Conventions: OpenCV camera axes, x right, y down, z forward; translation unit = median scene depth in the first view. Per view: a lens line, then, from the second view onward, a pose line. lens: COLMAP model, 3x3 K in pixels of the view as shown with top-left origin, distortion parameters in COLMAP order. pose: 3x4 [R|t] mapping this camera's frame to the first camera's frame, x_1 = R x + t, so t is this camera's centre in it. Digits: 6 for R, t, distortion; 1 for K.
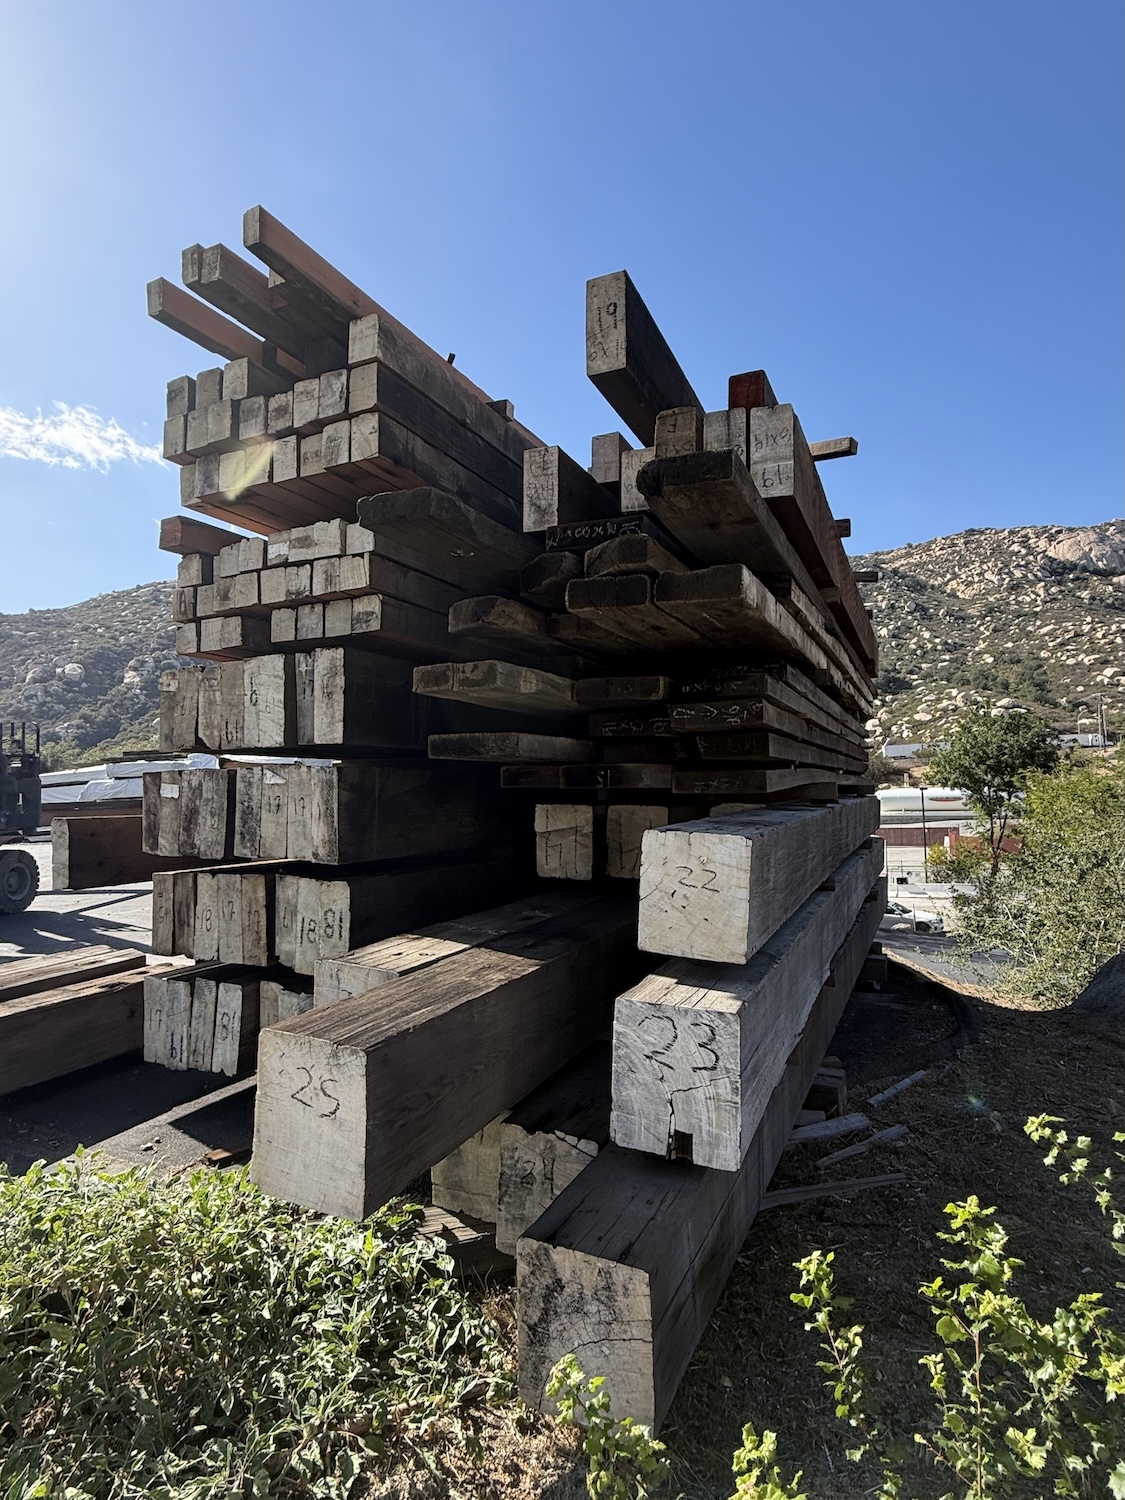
lens RADIAL K [[778.6, 0, 564.0], [0, 778.6, 755.4], [0, 0, 1]] dist [0.001645, 0.000209]
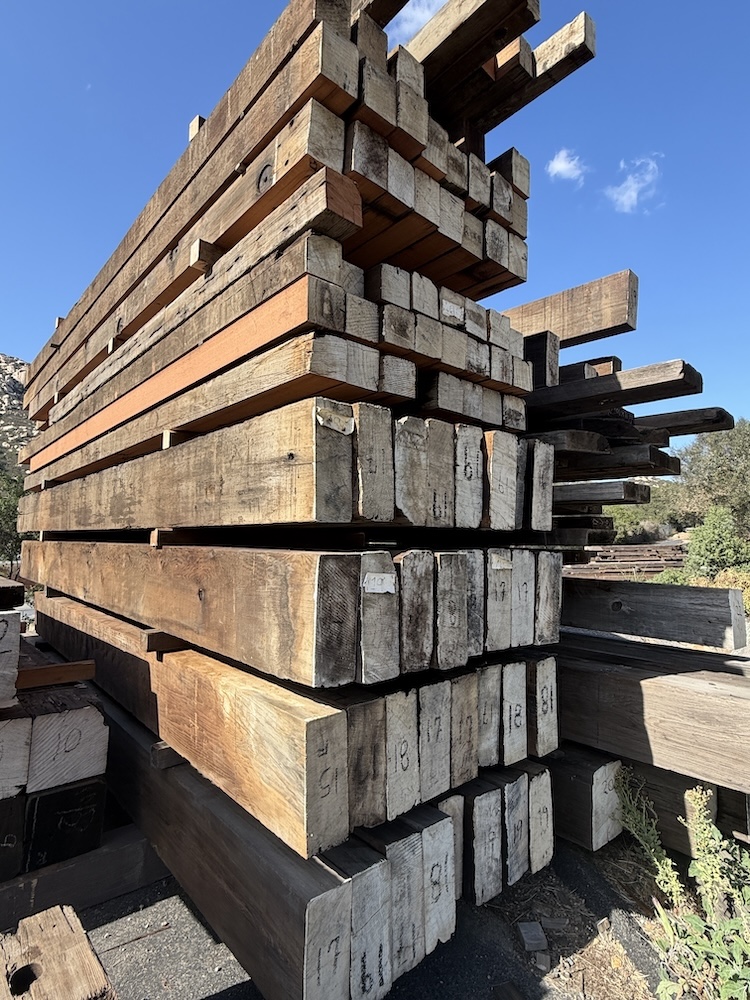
lens RADIAL K [[519.0, 0, 376.7], [0, 519.0, 503.7], [0, 0, 1]] dist [0.001645, 0.000209]
pose [[0.375536, 0.078232, 0.923500, -0.962953], [-0.055312, 0.996547, -0.061927, 0.004779], [-0.925156, -0.027825, 0.378567, 0.861883]]
